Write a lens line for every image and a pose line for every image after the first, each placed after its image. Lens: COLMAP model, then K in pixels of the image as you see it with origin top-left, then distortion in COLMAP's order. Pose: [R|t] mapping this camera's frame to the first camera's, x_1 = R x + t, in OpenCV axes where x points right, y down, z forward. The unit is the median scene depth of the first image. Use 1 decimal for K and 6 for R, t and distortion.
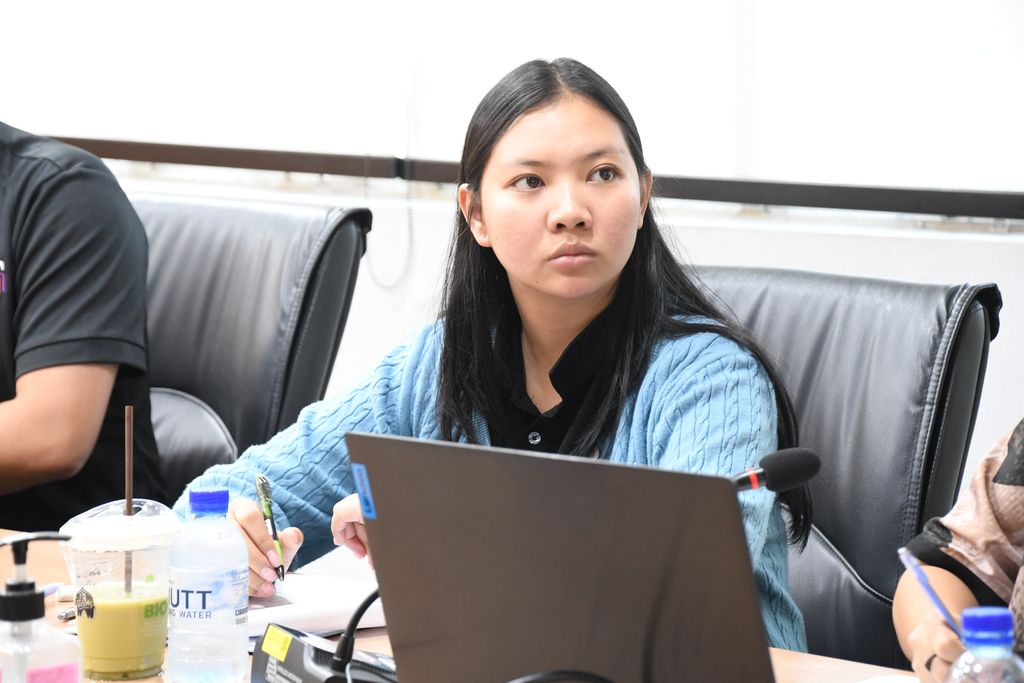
lens RADIAL K [[4046.7, 0, 516.9], [0, 4046.7, 341.7], [0, 0, 1]] dist [1.497199, 0.000000]
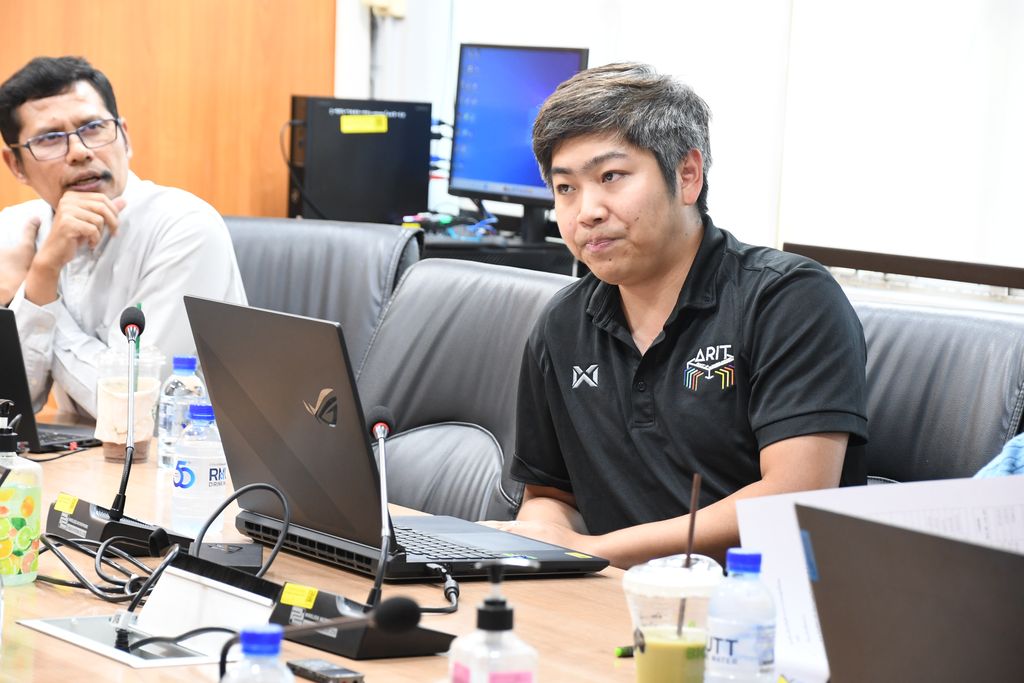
lens RADIAL K [[3979.8, 0, 503.4], [0, 3979.8, 337.3], [0, 0, 1]] dist [1.560262, 0.000000]
pose [[0.954065, 0.064973, -0.292469, 0.182679], [-0.075363, 0.996858, -0.024385, 0.009262], [0.289966, 0.045306, 0.955964, -0.087914]]
